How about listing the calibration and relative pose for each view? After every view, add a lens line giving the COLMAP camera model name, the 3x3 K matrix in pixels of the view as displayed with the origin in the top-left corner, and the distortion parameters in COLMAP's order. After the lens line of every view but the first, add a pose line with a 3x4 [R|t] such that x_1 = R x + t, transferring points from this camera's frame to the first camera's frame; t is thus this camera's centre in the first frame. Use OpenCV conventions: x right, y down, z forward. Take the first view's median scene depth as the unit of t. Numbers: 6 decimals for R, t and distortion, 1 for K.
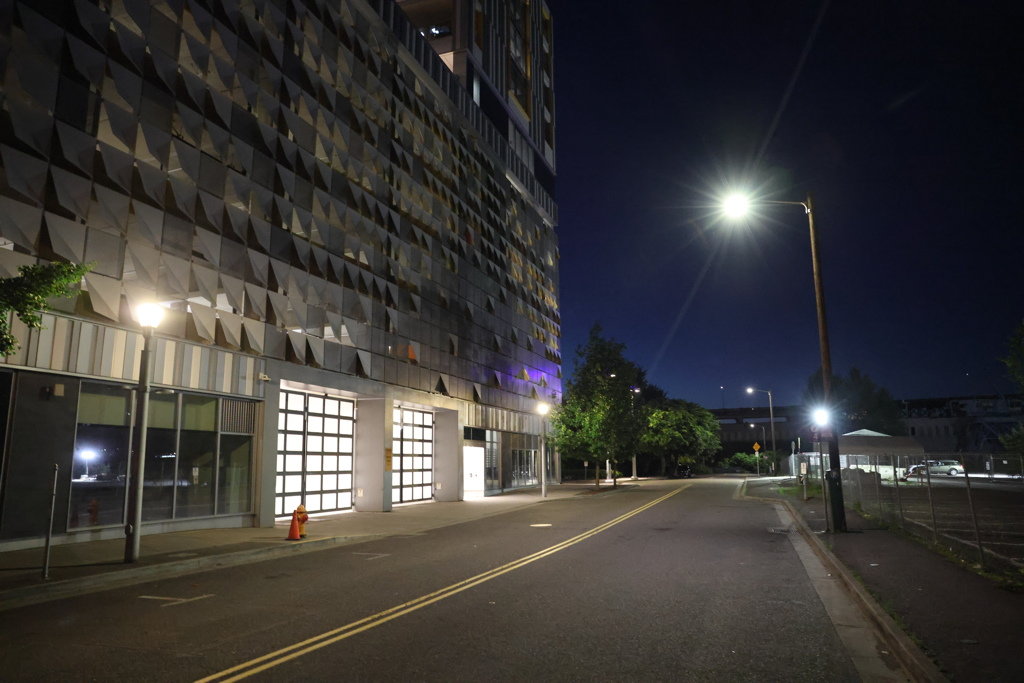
lens RADIAL K [[698.0, 0, 512.0], [0, 698.0, 341.5], [0, 0, 1]] dist [-0.113976, 0.095761]
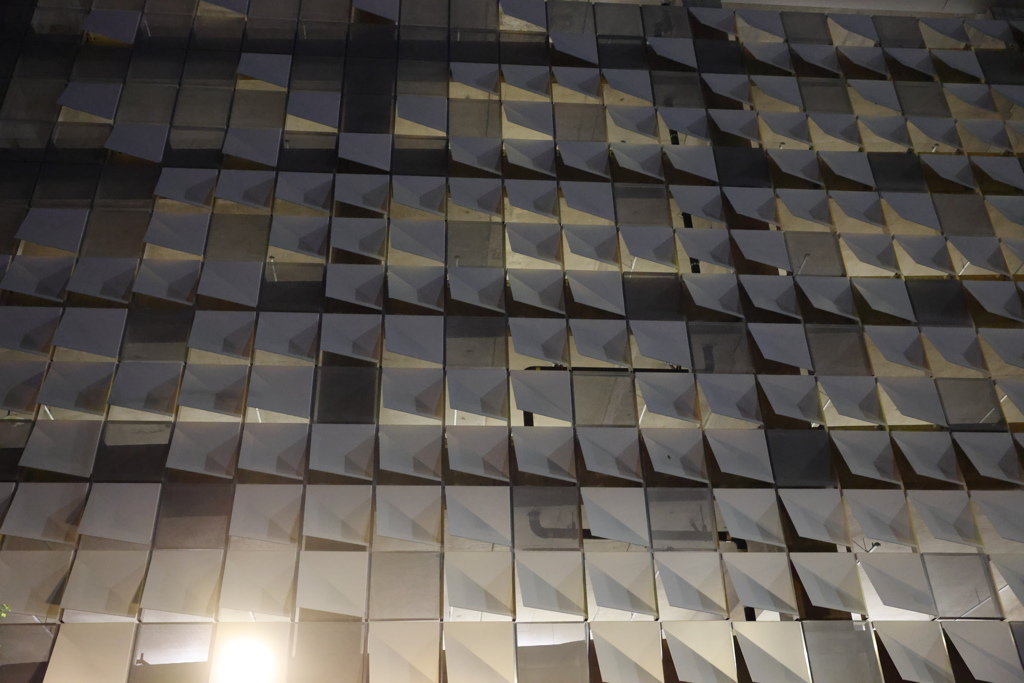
lens RADIAL K [[983.5, 0, 512.0], [0, 983.5, 341.5], [0, 0, 1]] dist [-0.020984, 0.088931]
pose [[0.399196, -0.495207, -0.771630, 0.178483], [0.182082, 0.867651, -0.462631, 0.079110], [0.898604, 0.044181, 0.436531, 0.472751]]
